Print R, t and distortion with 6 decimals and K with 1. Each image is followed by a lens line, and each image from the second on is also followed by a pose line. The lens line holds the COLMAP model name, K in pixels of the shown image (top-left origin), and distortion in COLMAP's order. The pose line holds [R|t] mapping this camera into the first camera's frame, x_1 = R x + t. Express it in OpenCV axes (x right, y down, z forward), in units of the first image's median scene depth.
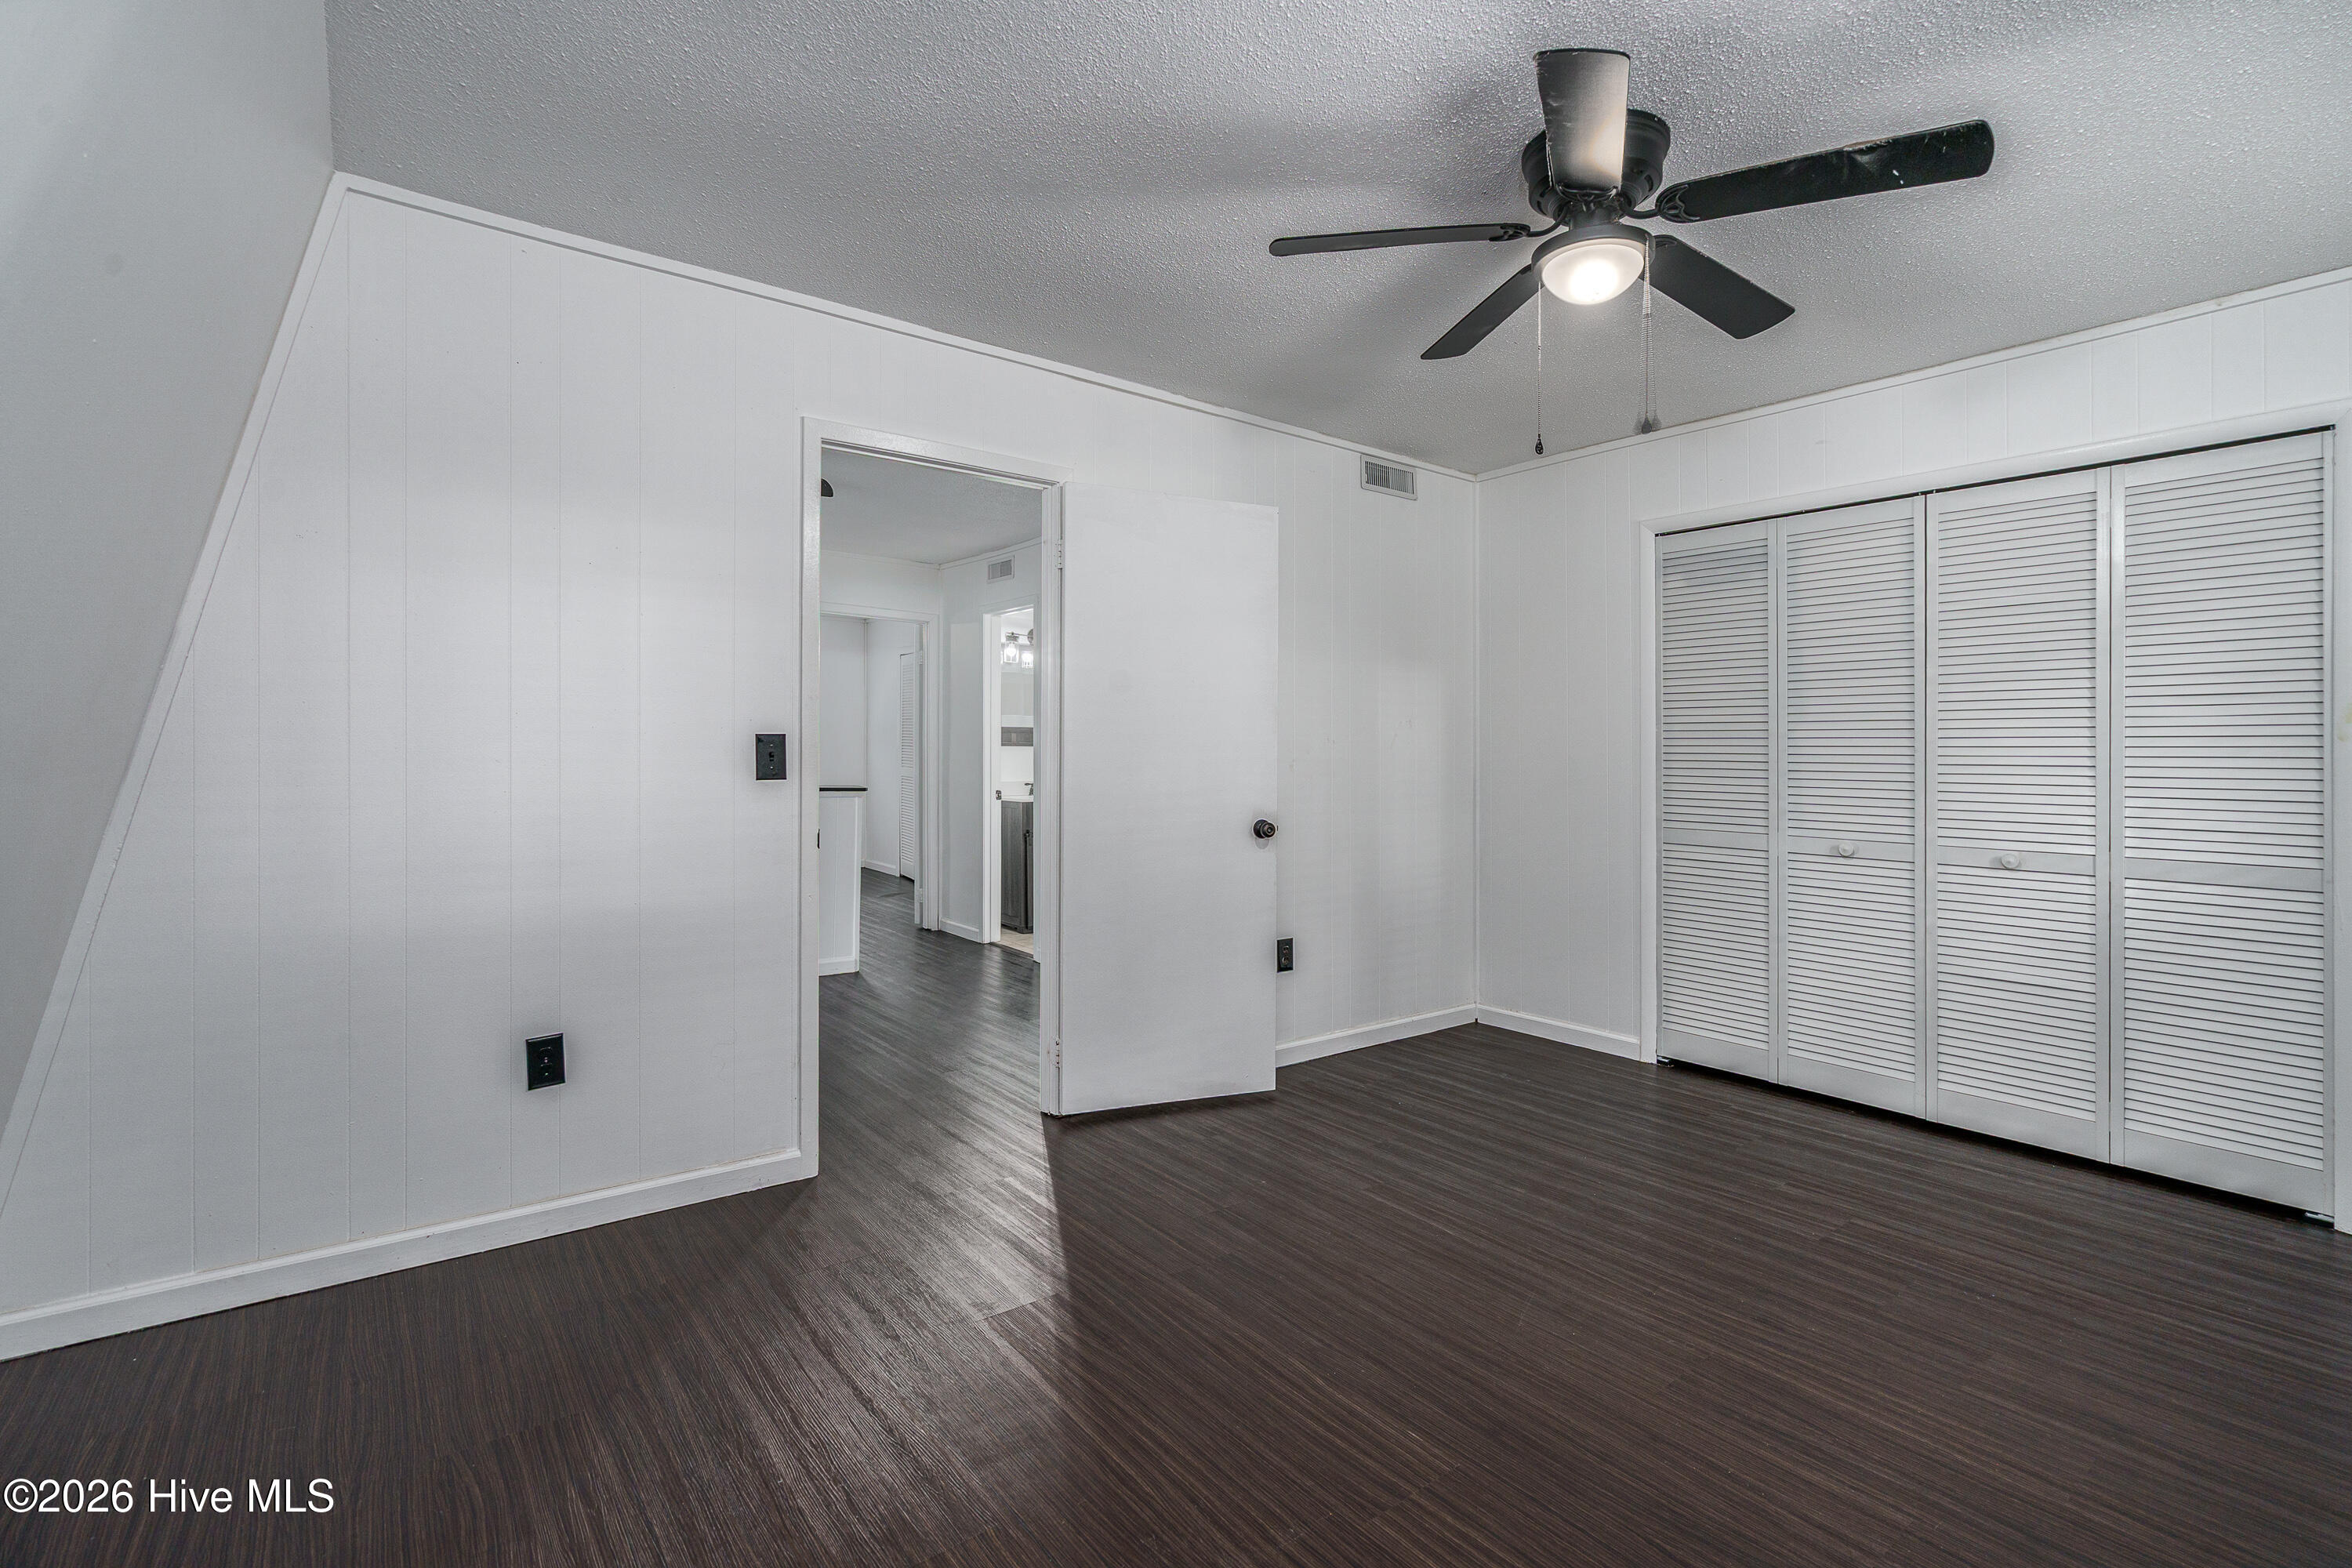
lens RADIAL K [[1081.6, 0, 1170.9], [0, 1081.6, 791.0], [0, 0, 1]] dist [-0.003596, 0.001718]
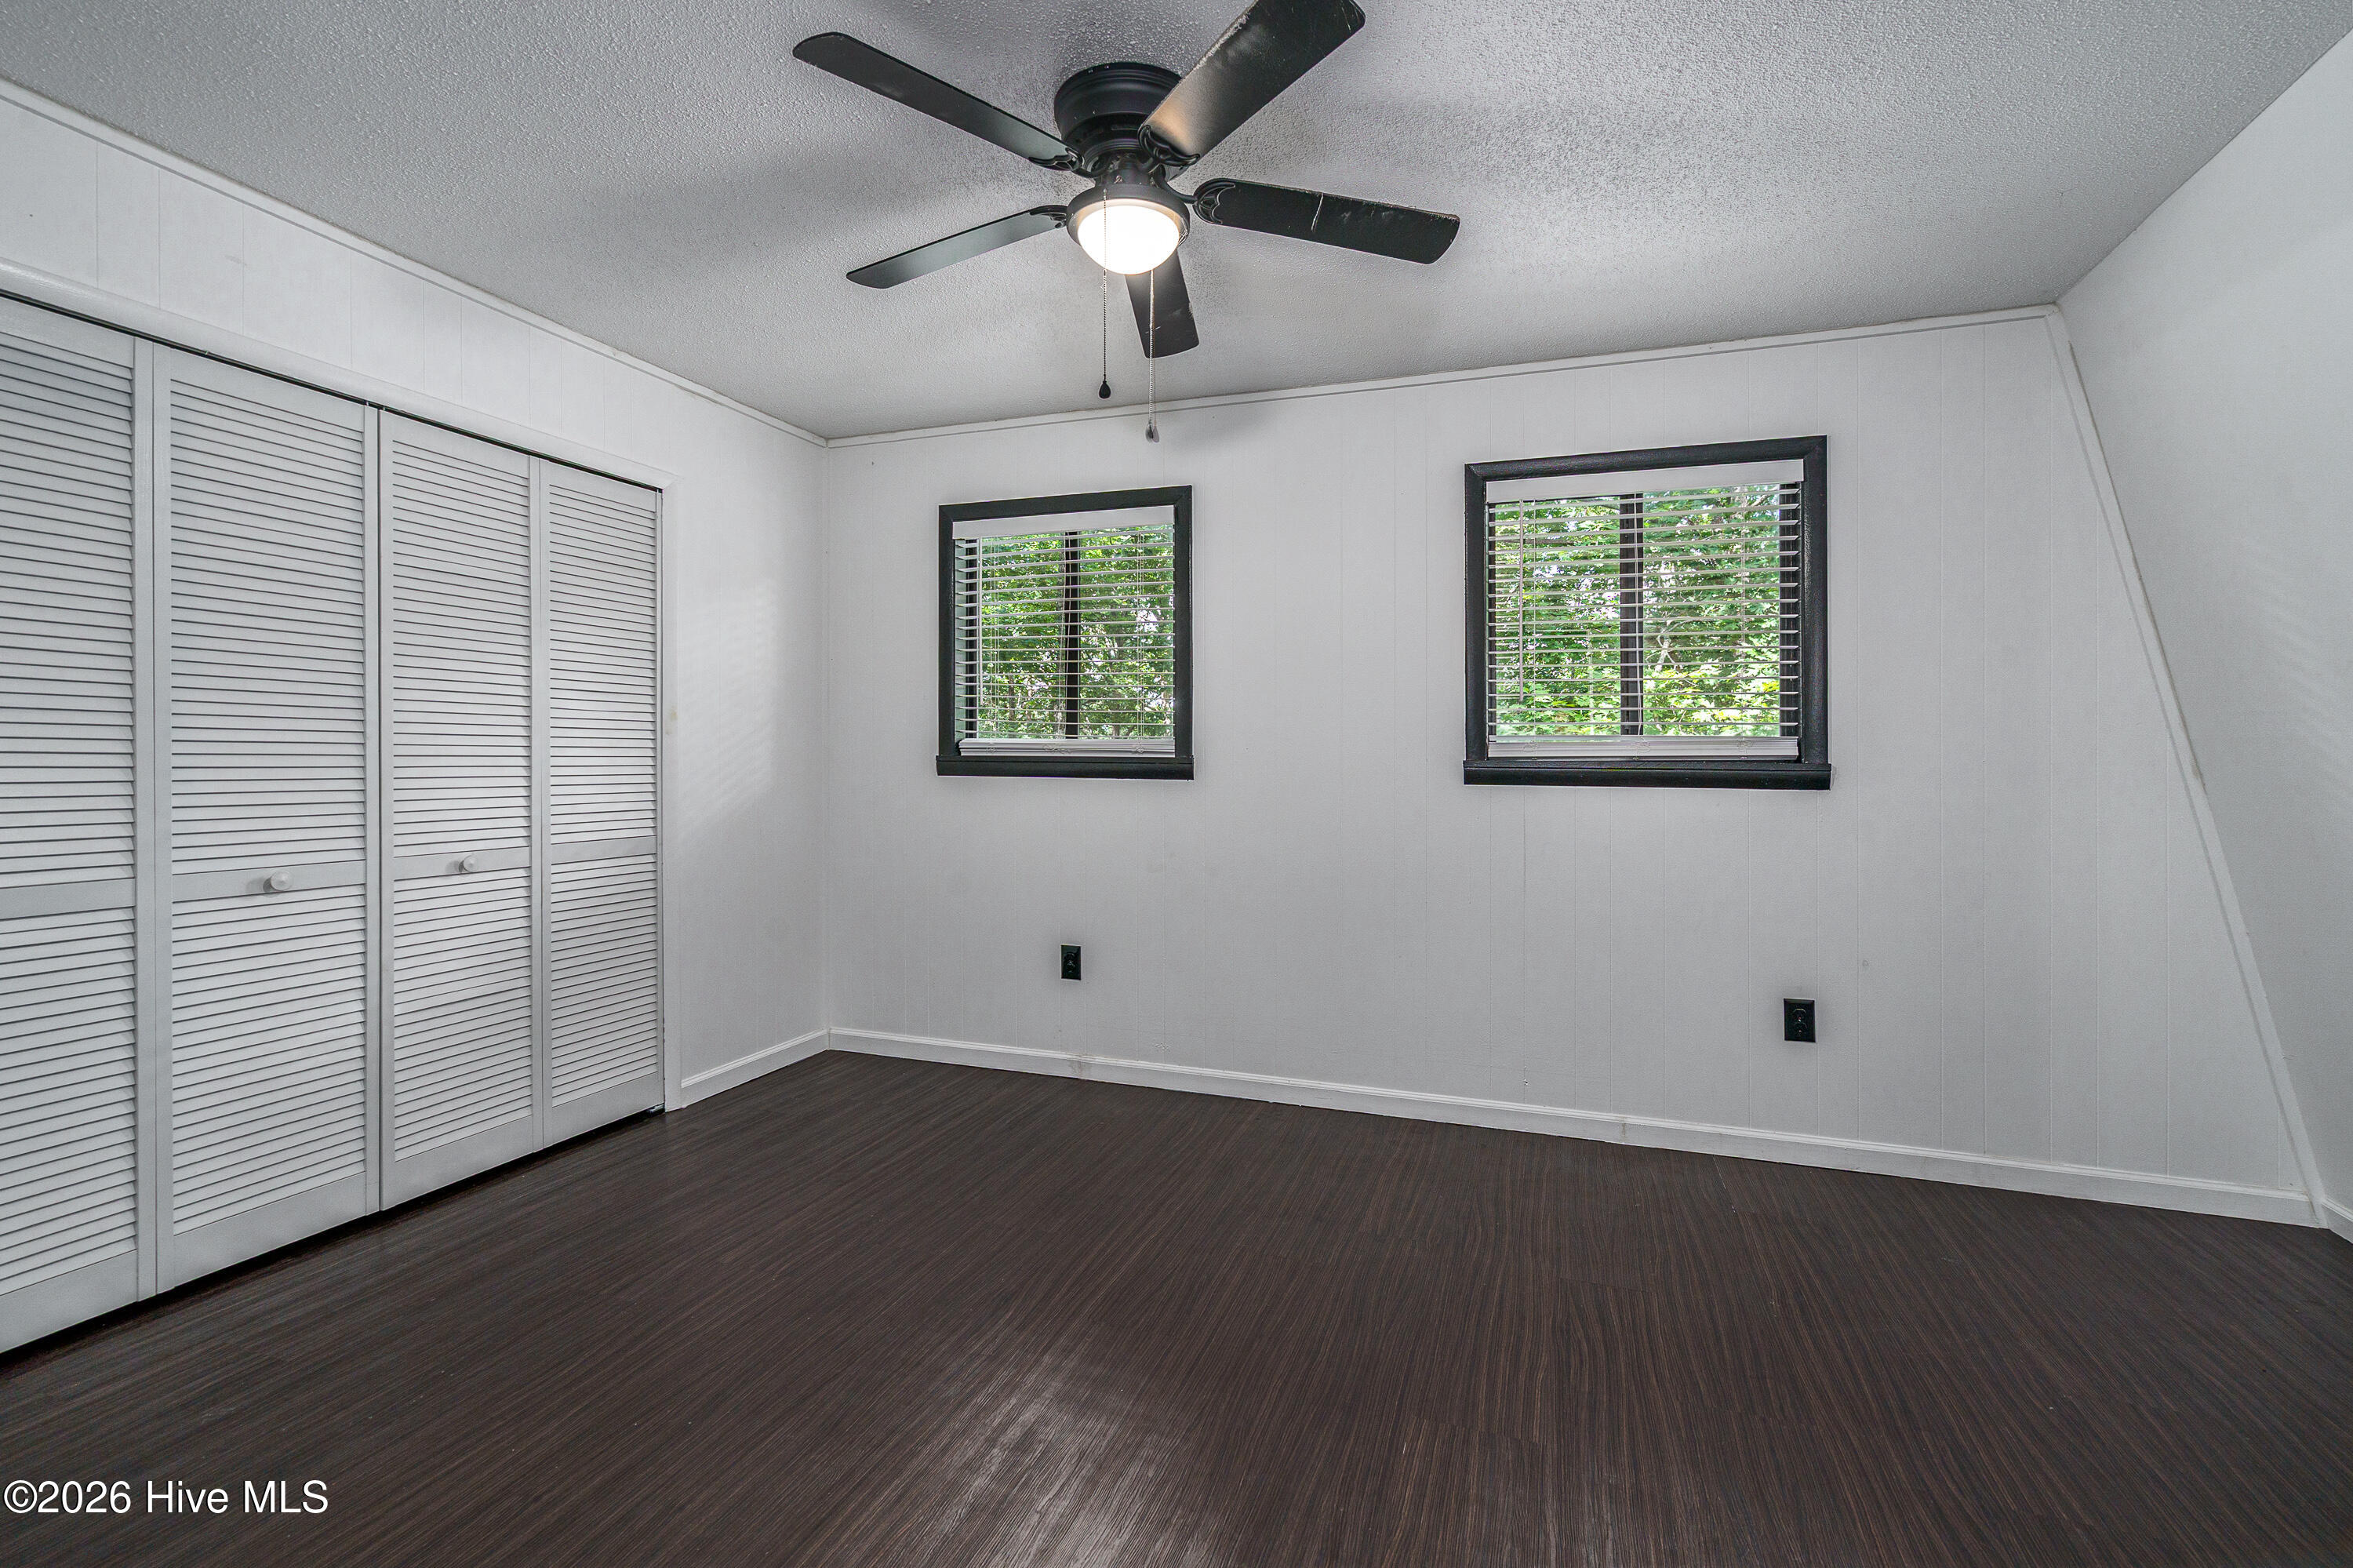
lens RADIAL K [[1082.1, 0, 1167.6], [0, 1082.1, 763.7], [0, 0, 1]] dist [-0.003596, 0.001718]
pose [[-0.544469, -0.015992, 0.838629, -0.286358], [0.018922, 0.999330, 0.031341, -0.035791], [-0.838568, 0.032932, -0.543801, 1.032038]]
